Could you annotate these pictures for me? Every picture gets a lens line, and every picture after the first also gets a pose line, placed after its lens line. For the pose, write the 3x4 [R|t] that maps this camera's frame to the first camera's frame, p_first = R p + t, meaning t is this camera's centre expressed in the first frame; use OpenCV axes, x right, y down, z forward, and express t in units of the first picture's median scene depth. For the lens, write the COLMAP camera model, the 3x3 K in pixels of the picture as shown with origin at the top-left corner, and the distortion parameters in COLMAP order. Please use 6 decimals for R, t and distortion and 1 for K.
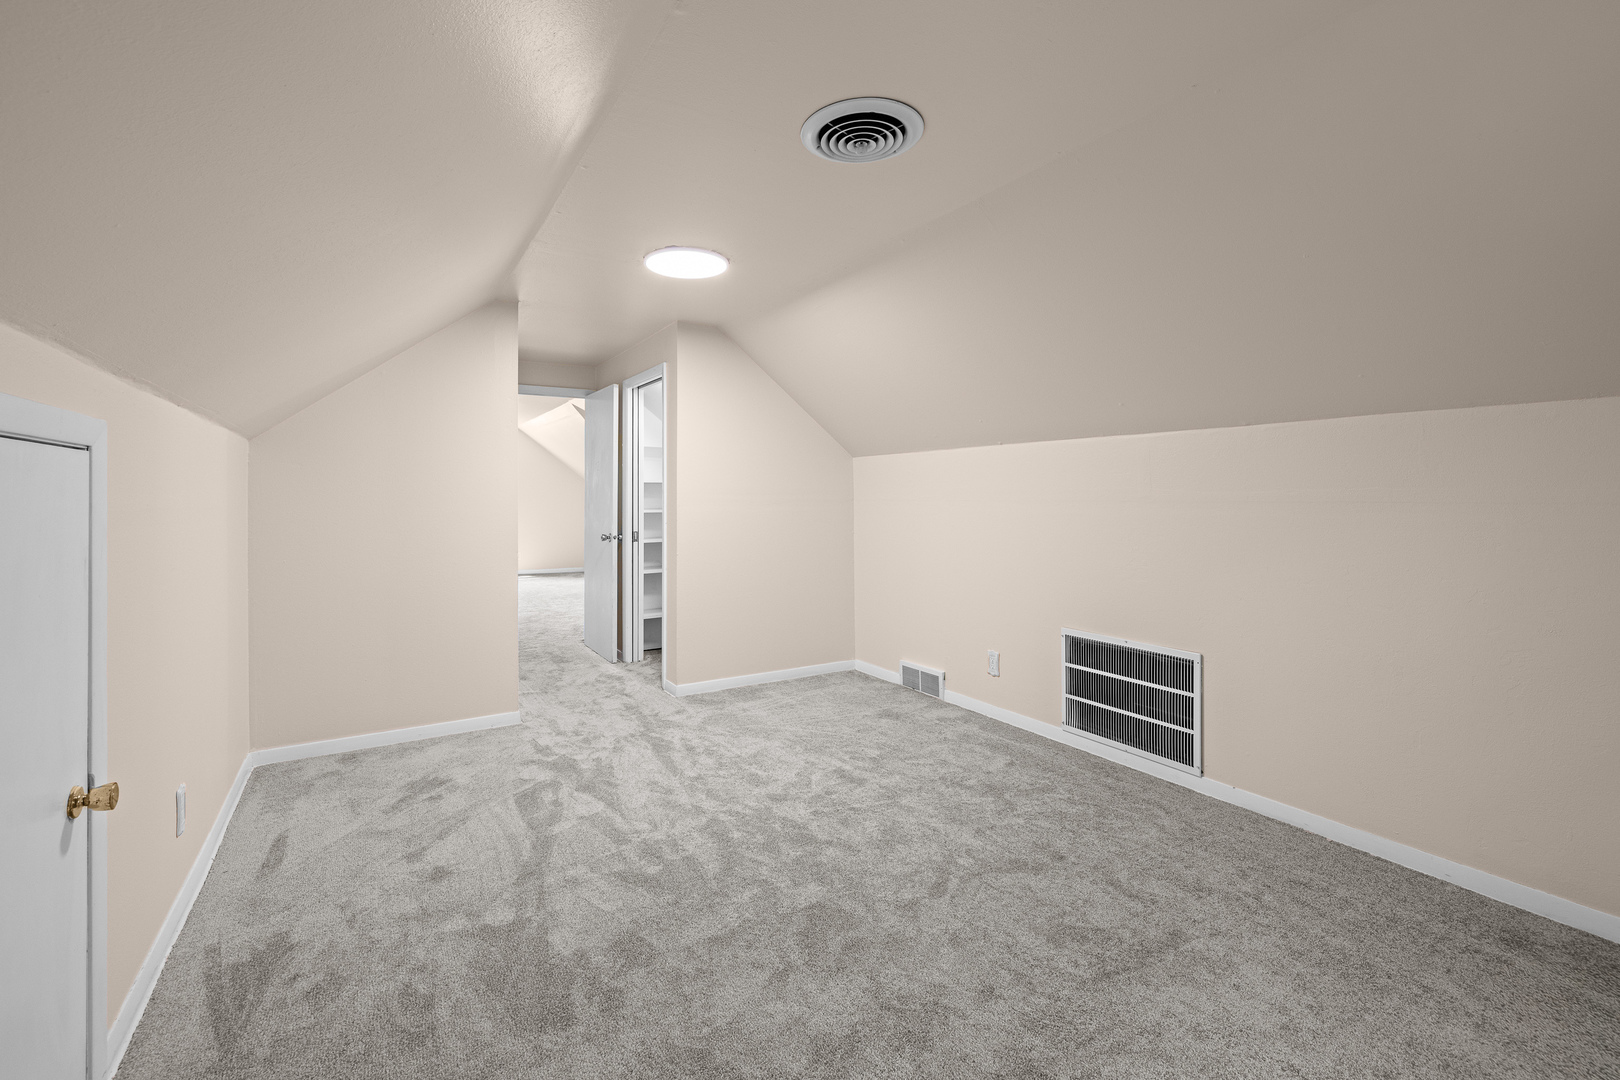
lens RADIAL K [[676.8, 0, 813.9], [0, 676.8, 496.6], [0, 0, 1]] dist [0.001076, 0.000369]
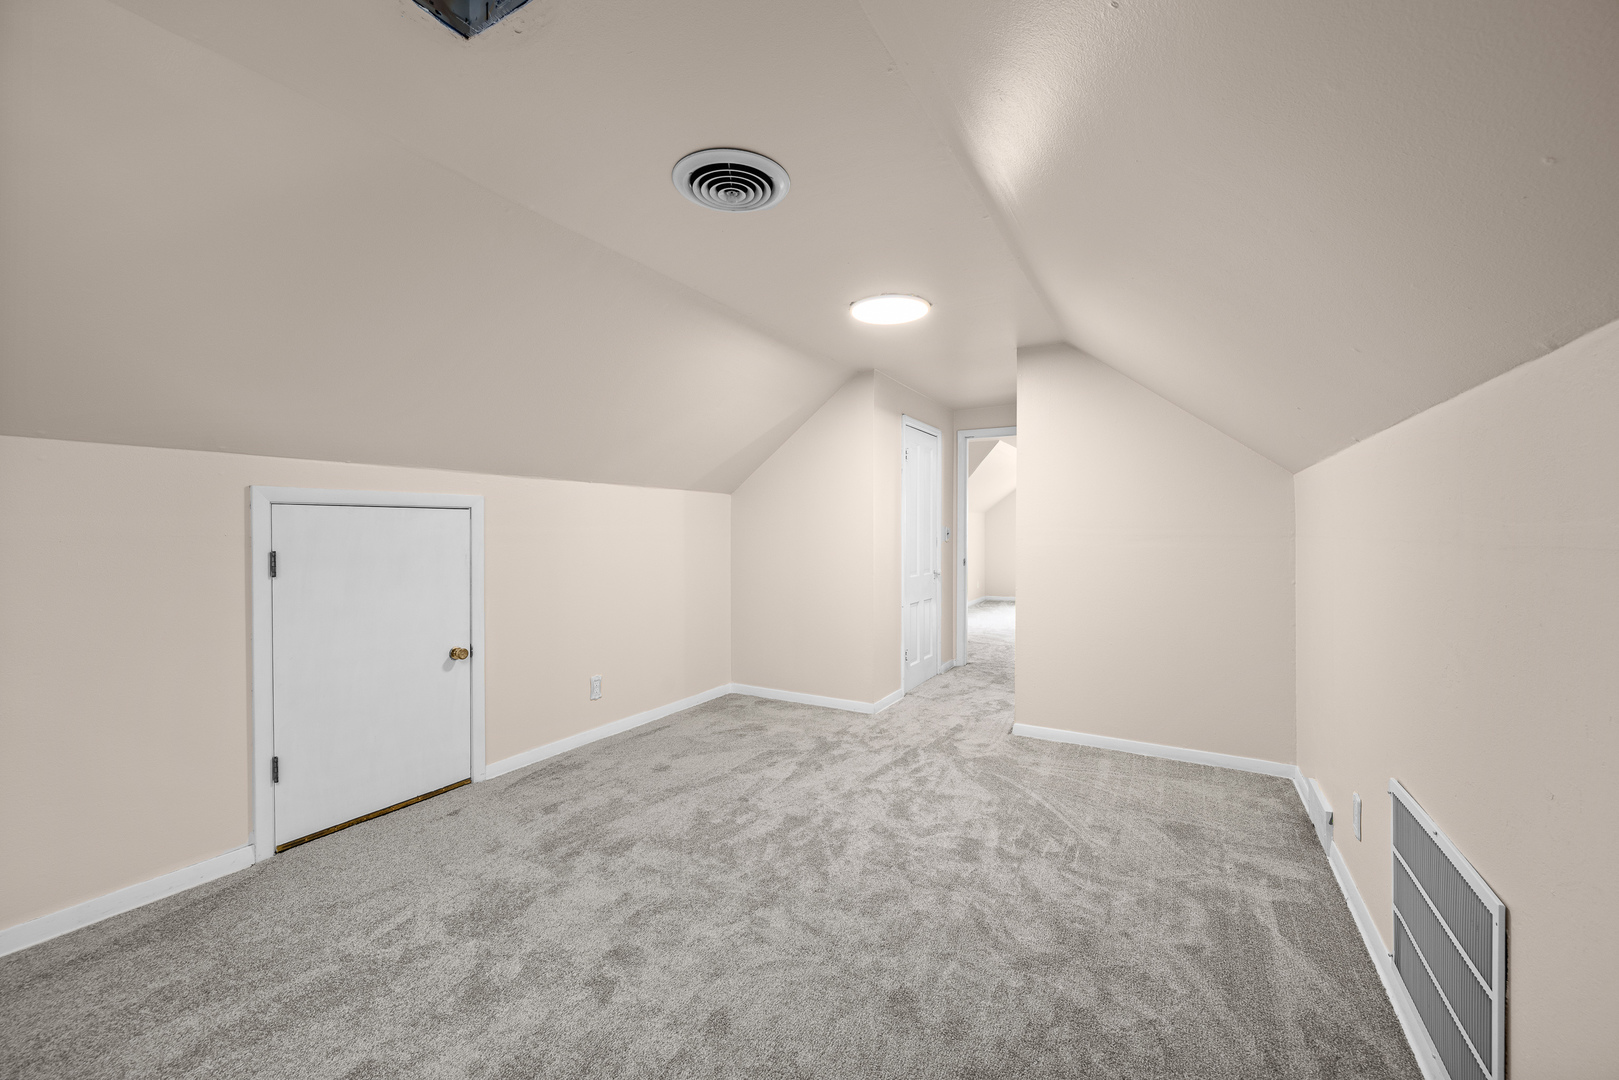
lens RADIAL K [[667.1, 0, 809.5], [0, 667.1, 540.0], [0, 0, 1]] dist [0.000816, 0.000143]
pose [[0.478888, 0.015813, -0.877734, 0.673904], [0.000979, 0.999828, 0.018547, 0.000852], [0.877876, -0.009741, 0.478790, 0.399959]]
